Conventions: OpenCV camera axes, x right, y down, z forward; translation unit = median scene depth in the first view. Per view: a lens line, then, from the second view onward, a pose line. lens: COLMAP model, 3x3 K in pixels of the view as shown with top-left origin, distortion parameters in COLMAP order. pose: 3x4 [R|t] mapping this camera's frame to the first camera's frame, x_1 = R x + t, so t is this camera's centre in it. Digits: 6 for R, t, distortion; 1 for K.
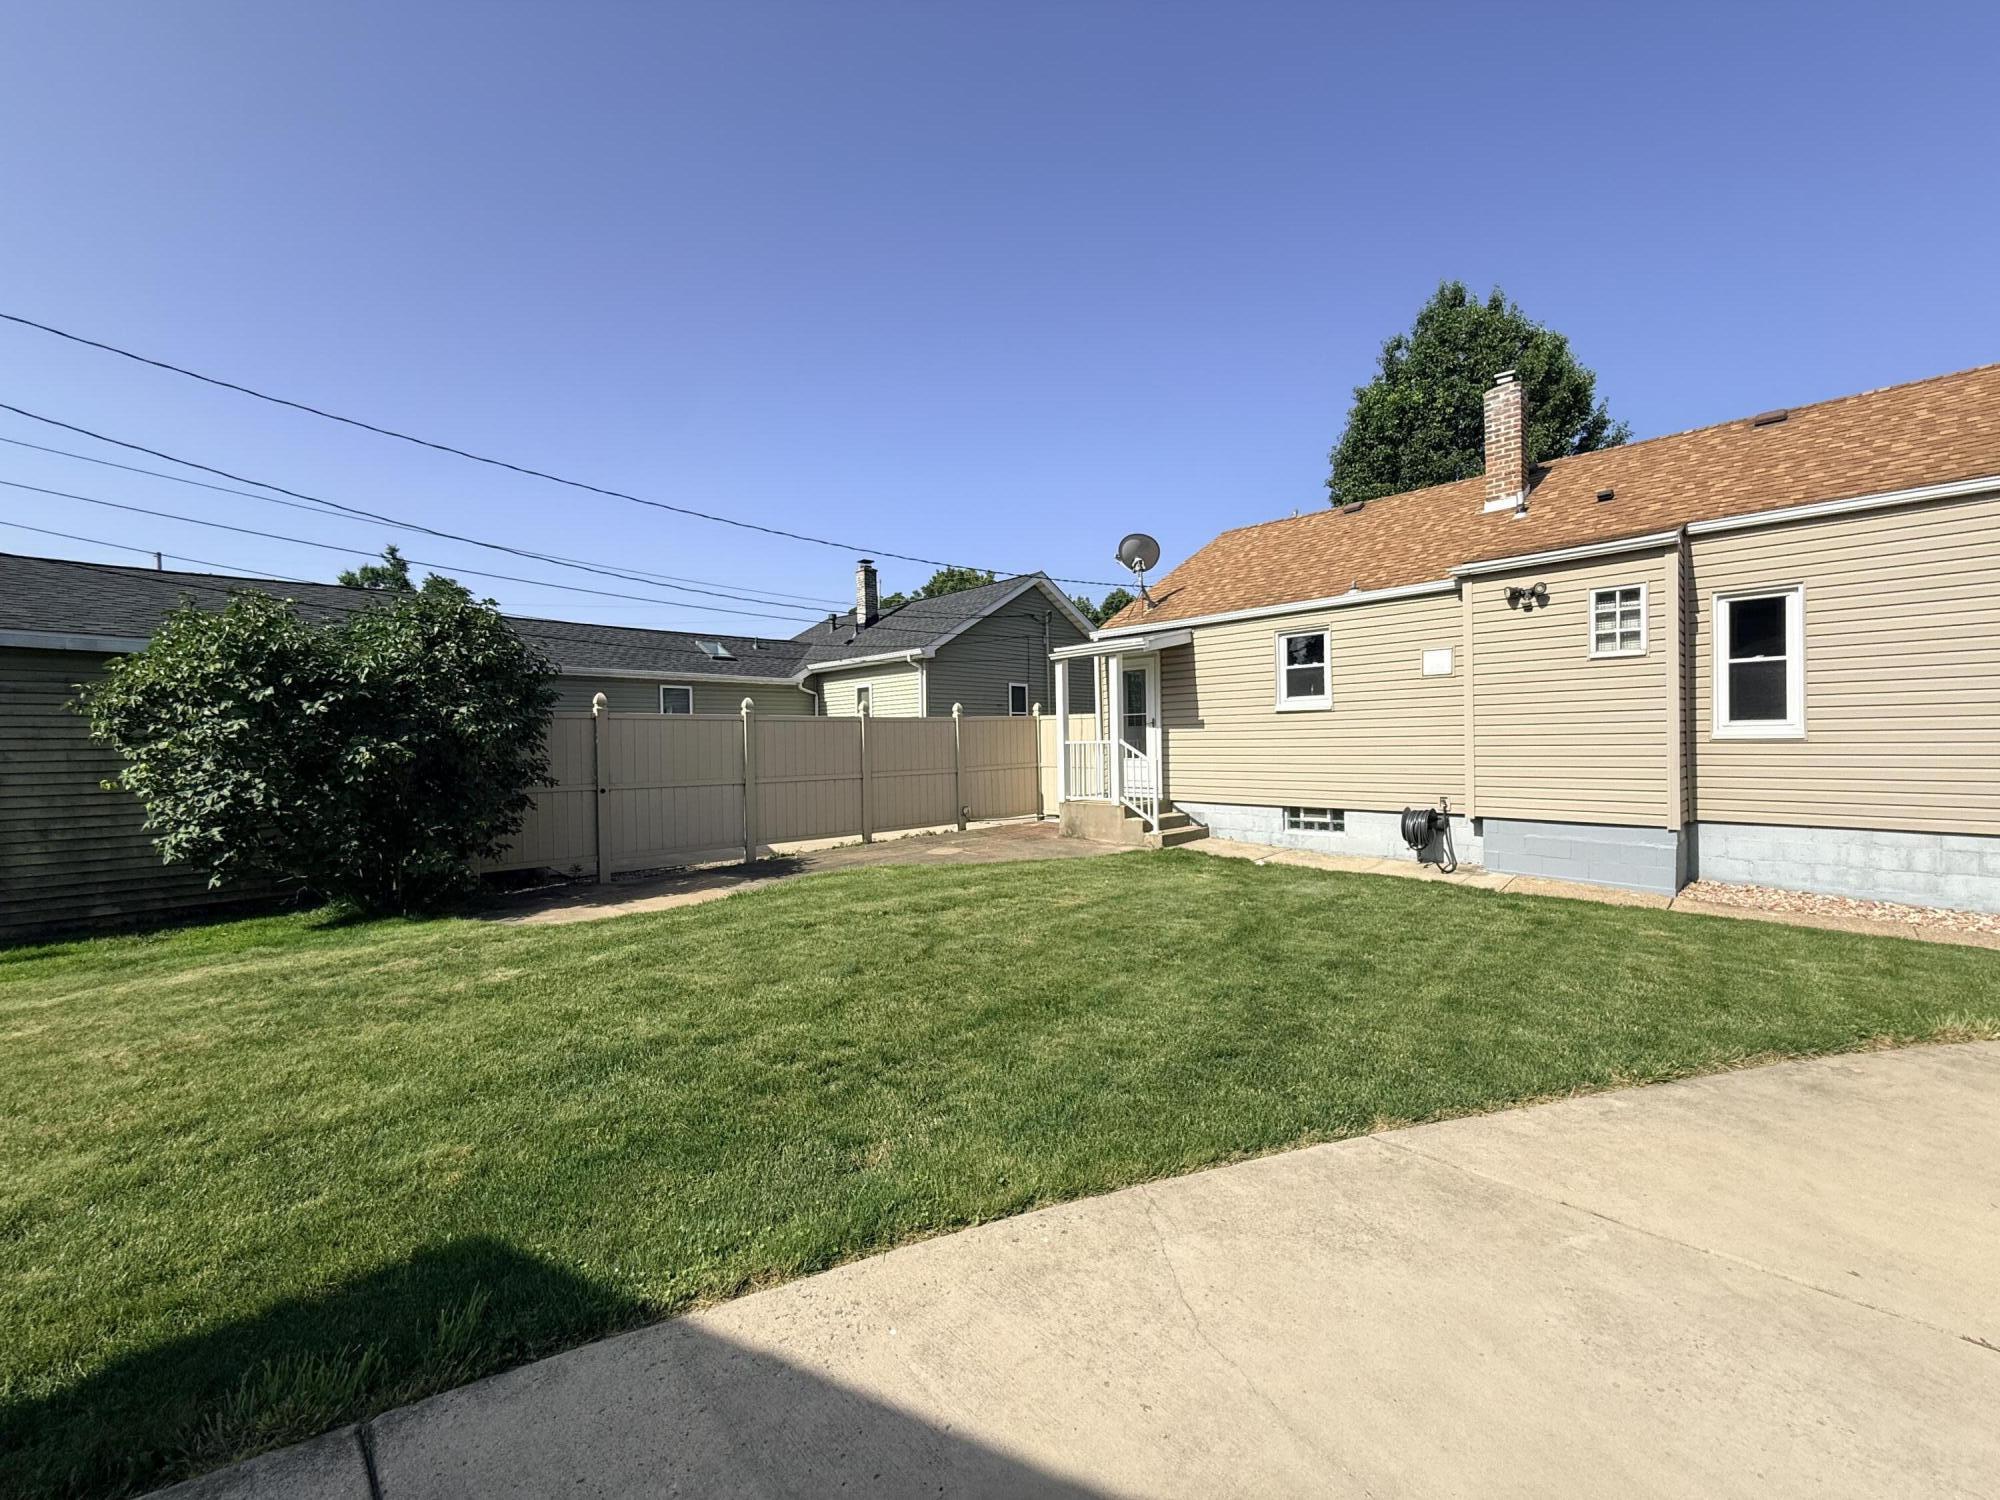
lens RADIAL K [[790.9, 0, 1000.0], [0, 790.9, 750.0], [0, 0, 1]] dist [-0.002126, 0.000500]
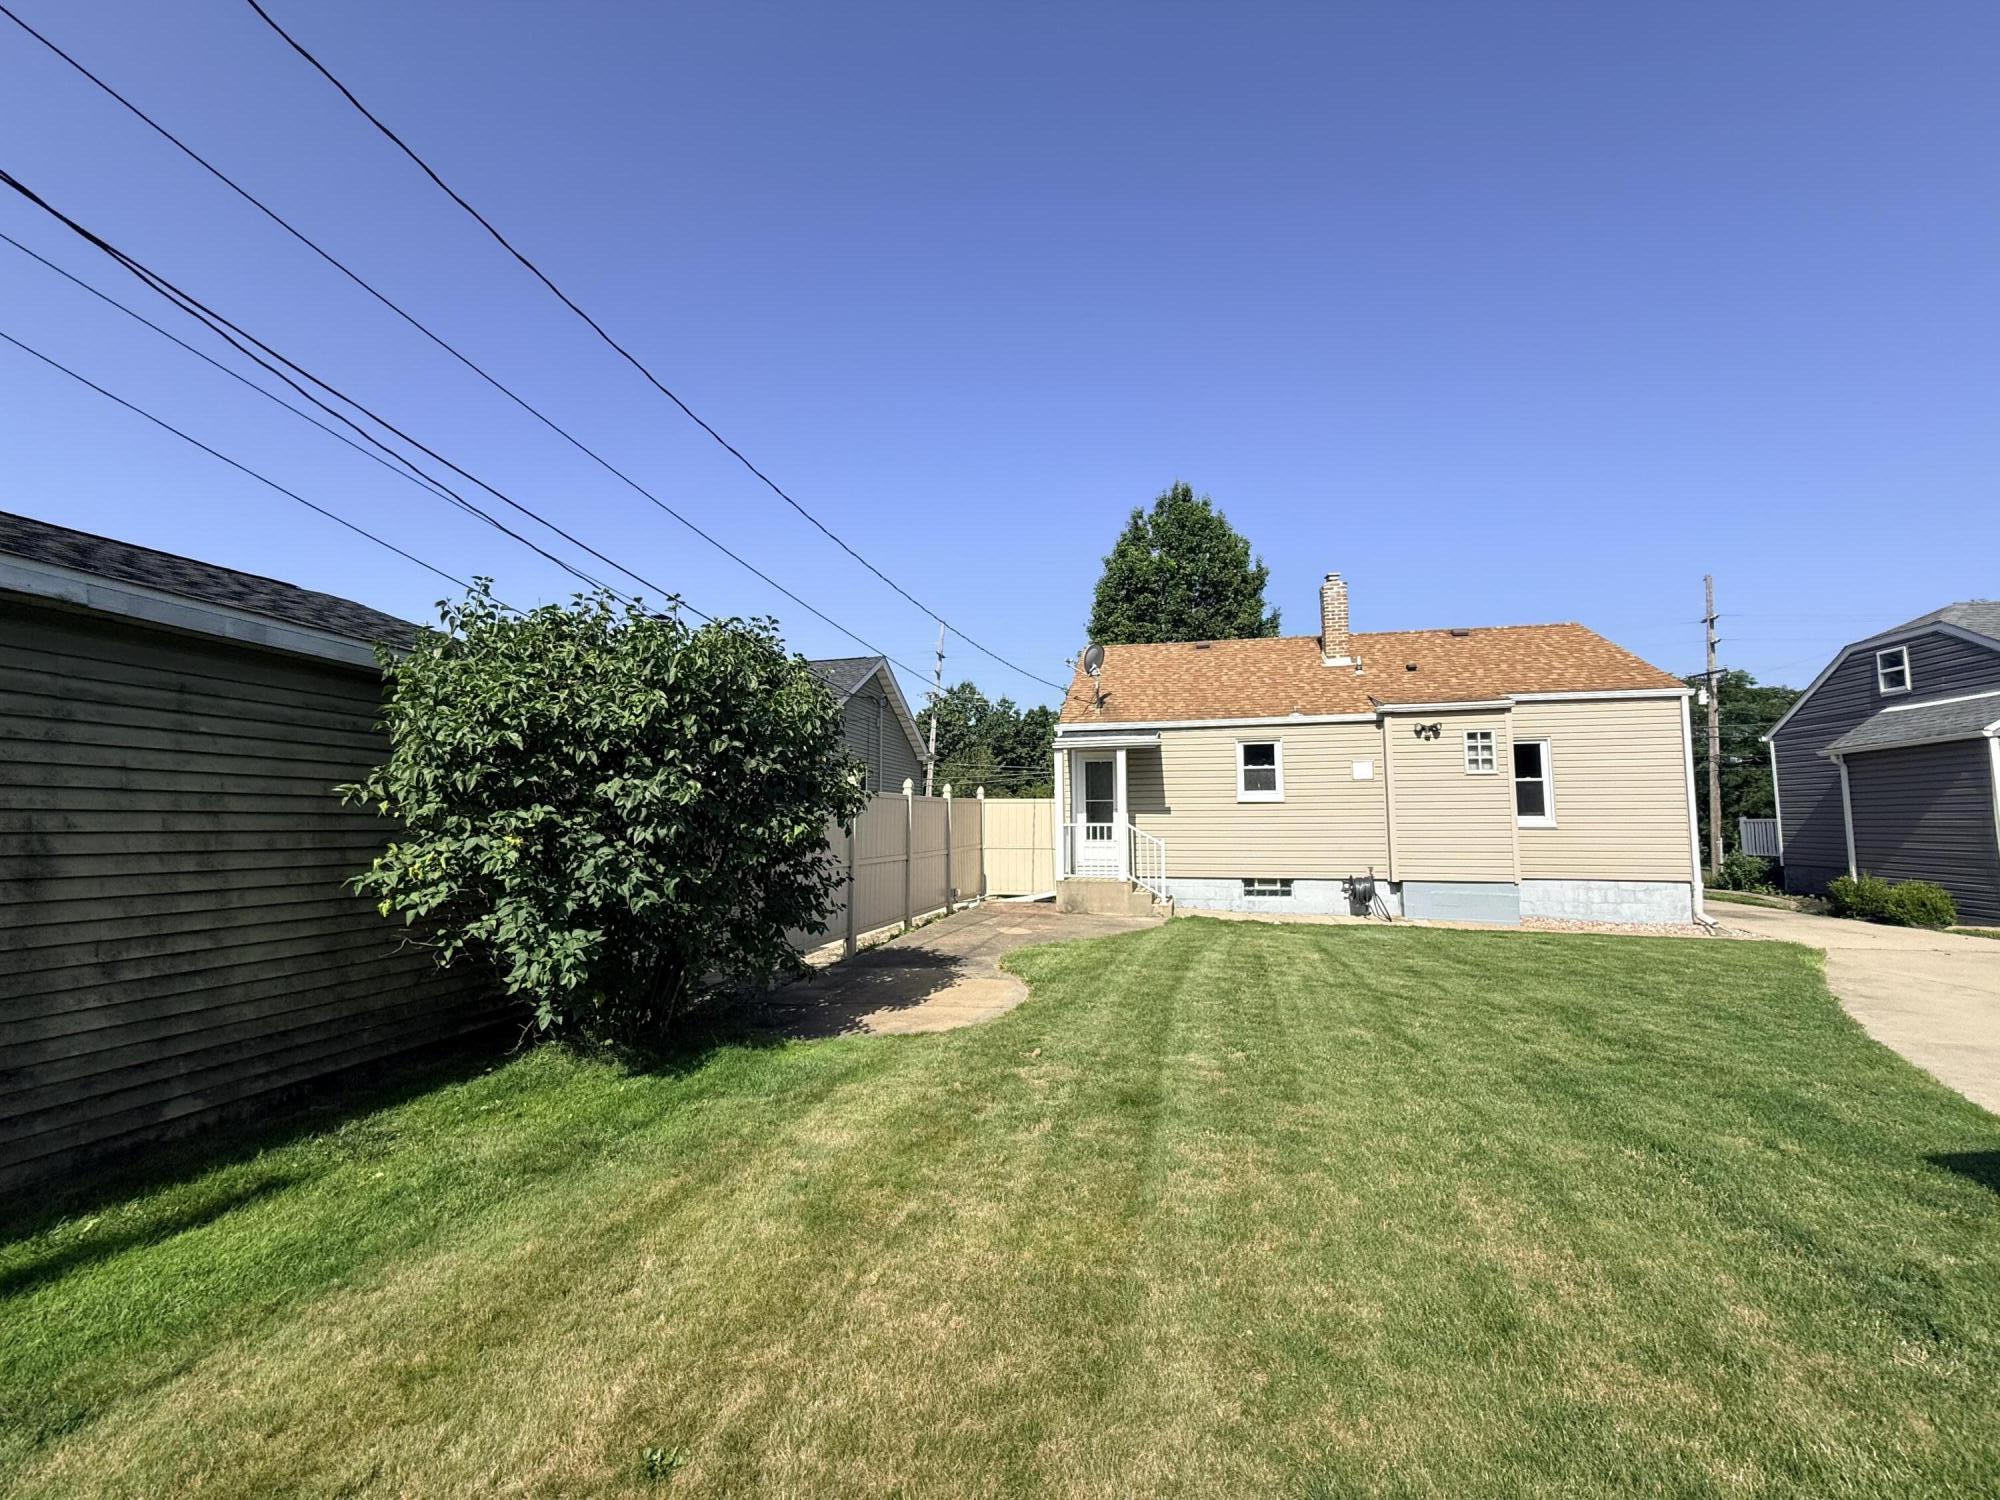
lens RADIAL K [[790.9, 0, 1000.0], [0, 790.9, 750.0], [0, 0, 1]] dist [-0.002126, 0.000500]
pose [[0.842895, 0.063491, 0.534320, -0.812715], [-0.005278, 0.993942, -0.109780, 0.011637], [-0.538053, 0.089712, 0.838123, 0.178554]]
